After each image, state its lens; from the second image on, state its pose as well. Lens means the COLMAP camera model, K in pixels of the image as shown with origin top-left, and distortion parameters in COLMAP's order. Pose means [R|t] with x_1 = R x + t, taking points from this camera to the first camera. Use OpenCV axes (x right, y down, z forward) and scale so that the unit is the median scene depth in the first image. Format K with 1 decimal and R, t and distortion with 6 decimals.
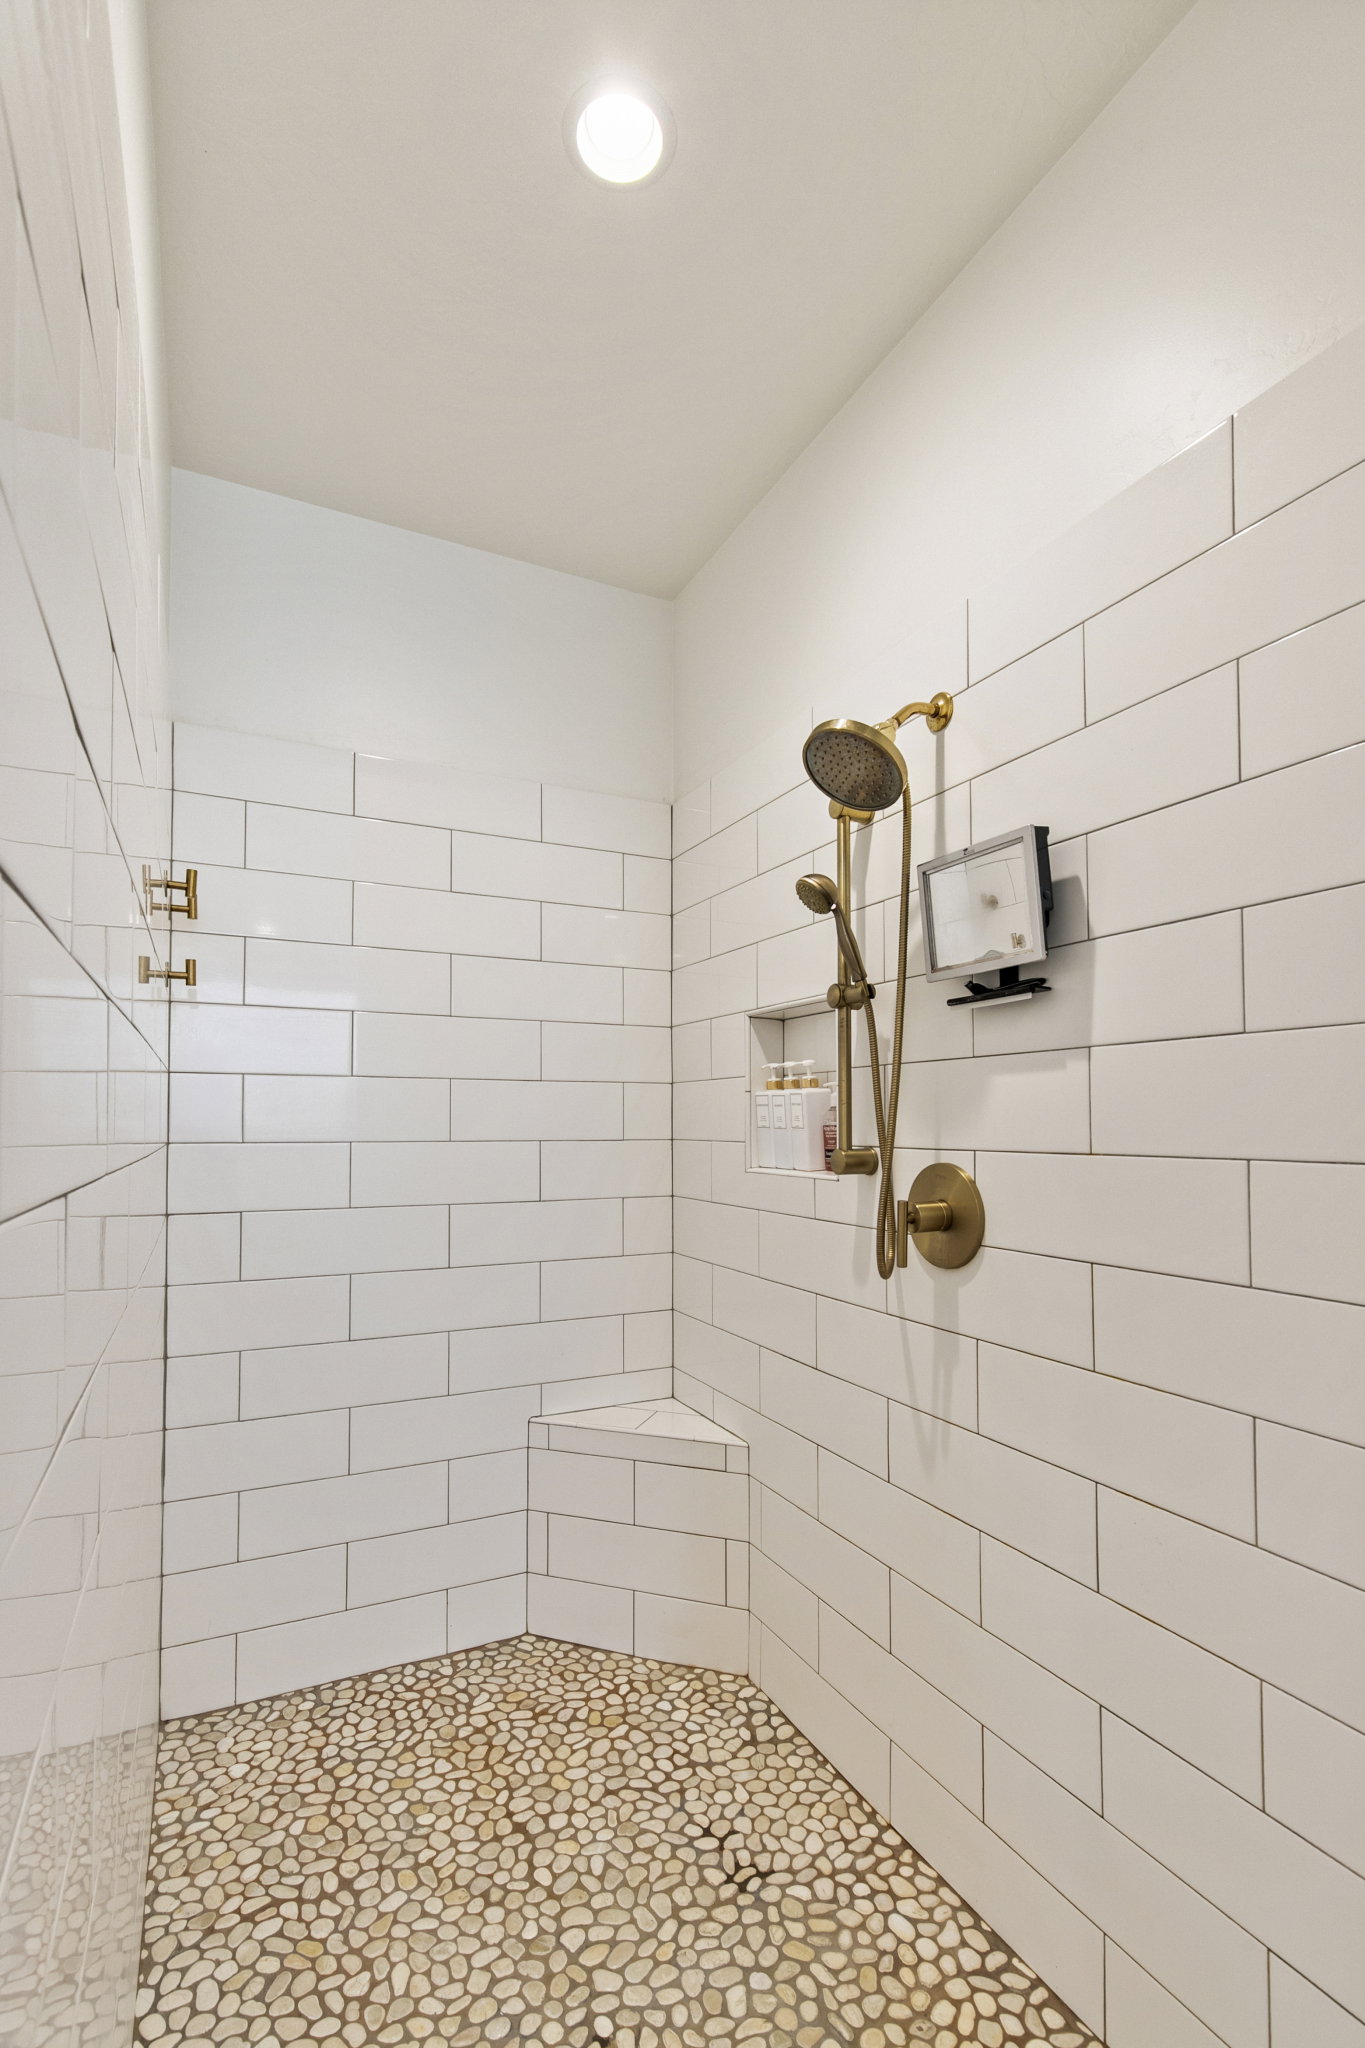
lens RADIAL K [[950.9, 0, 699.9], [0, 950.9, 1098.3], [0, 0, 1]] dist [0.003956, 0.001832]
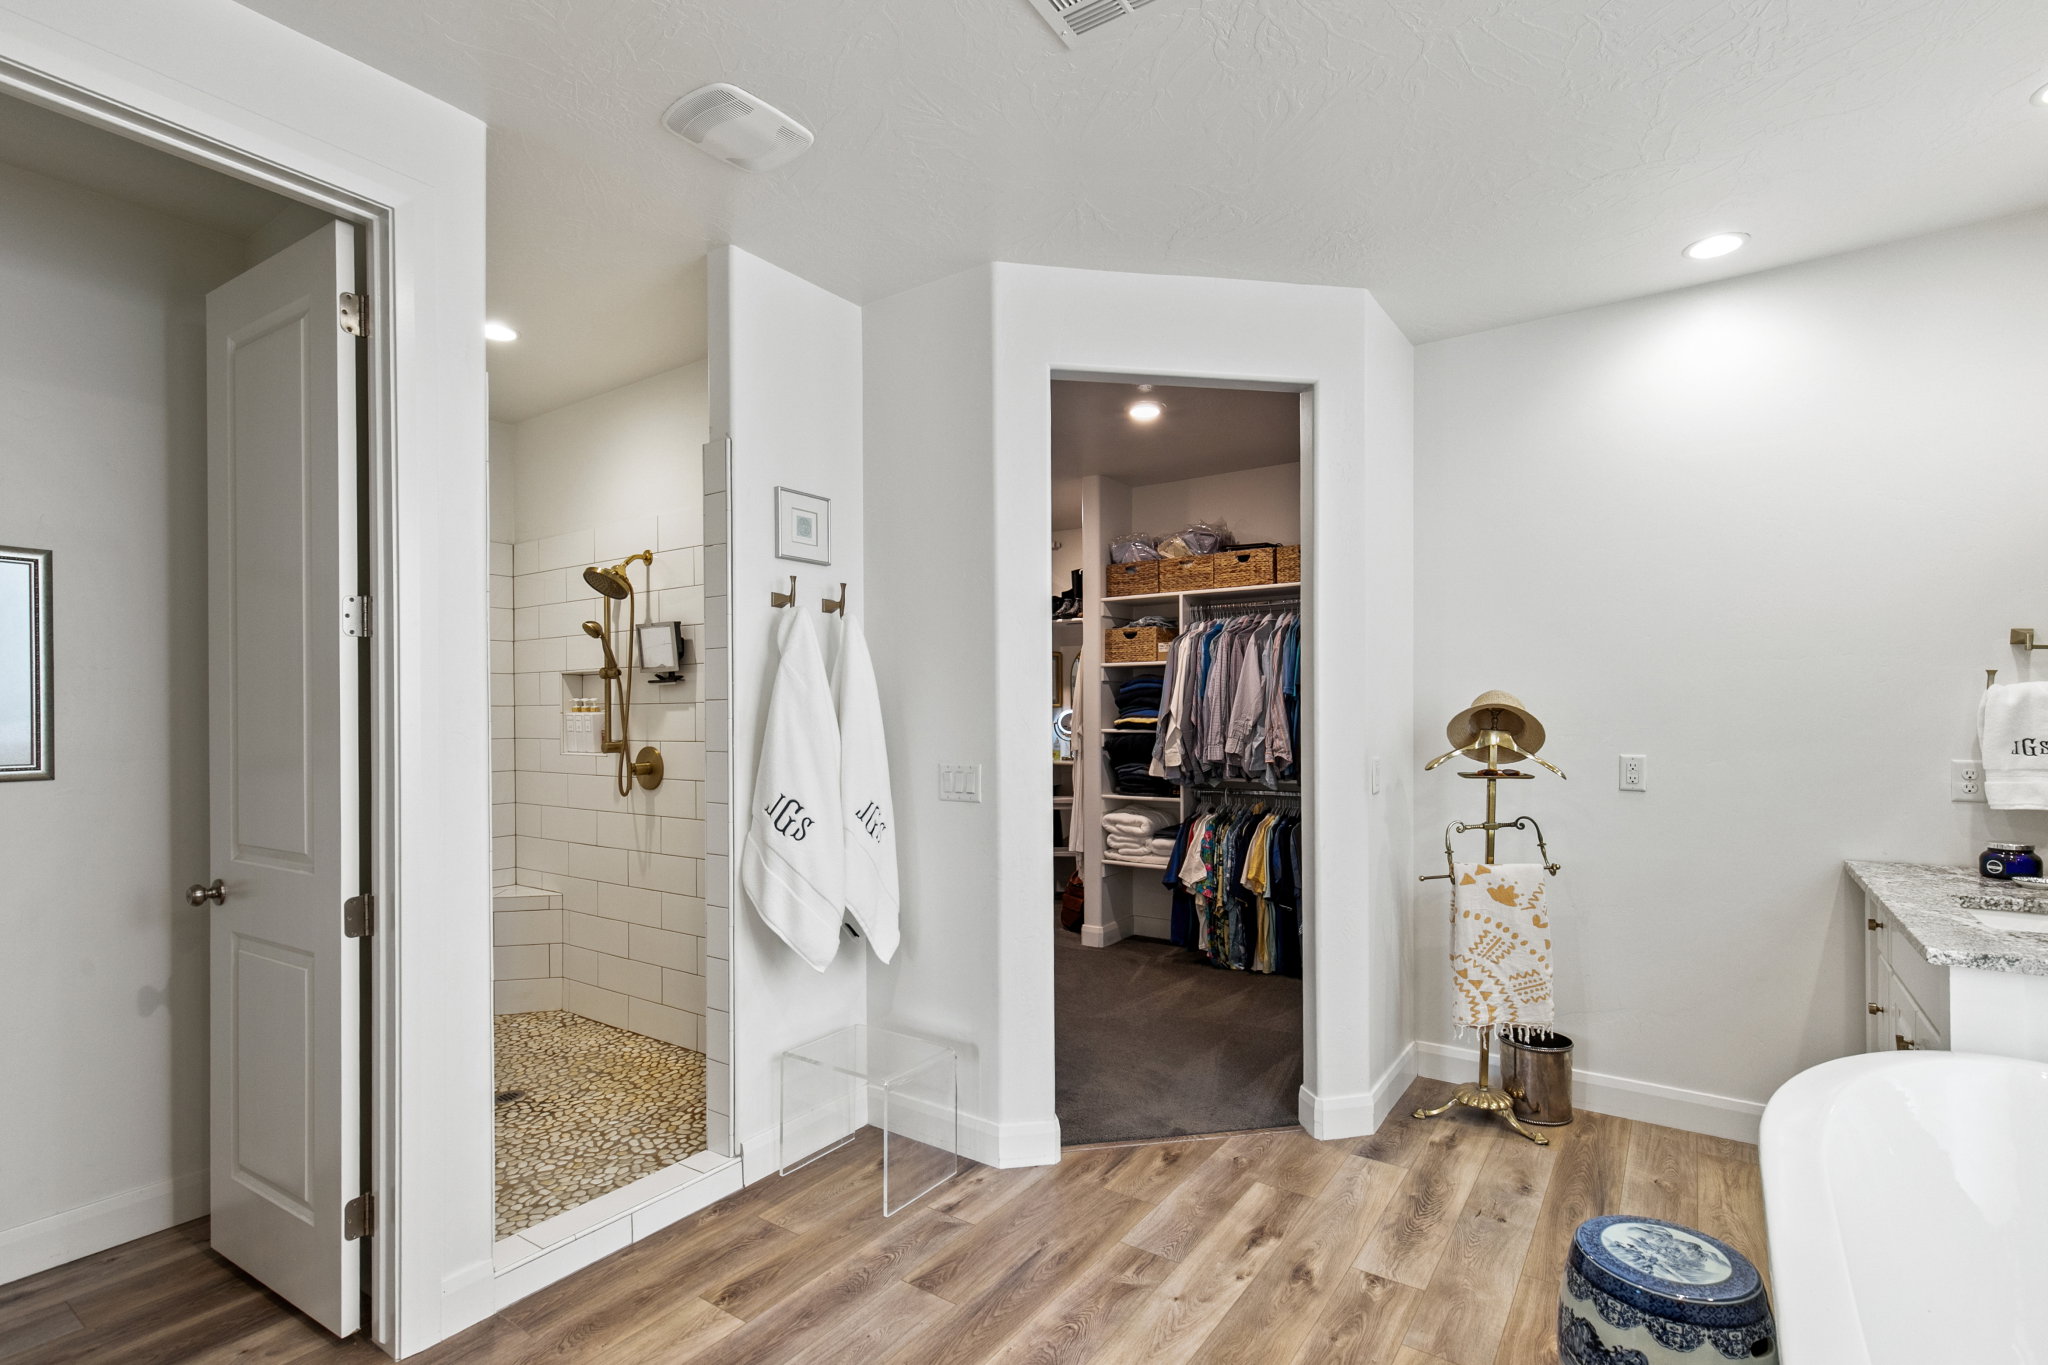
lens RADIAL K [[950.9, 0, 1030.4], [0, 950.9, 700.3], [0, 0, 1]] dist [0.003956, 0.001832]
pose [[0.882505, -0.002981, 0.470294, -0.025099], [-0.005381, 0.999850, 0.016434, -0.093167], [-0.470272, -0.017034, 0.882357, -1.557203]]
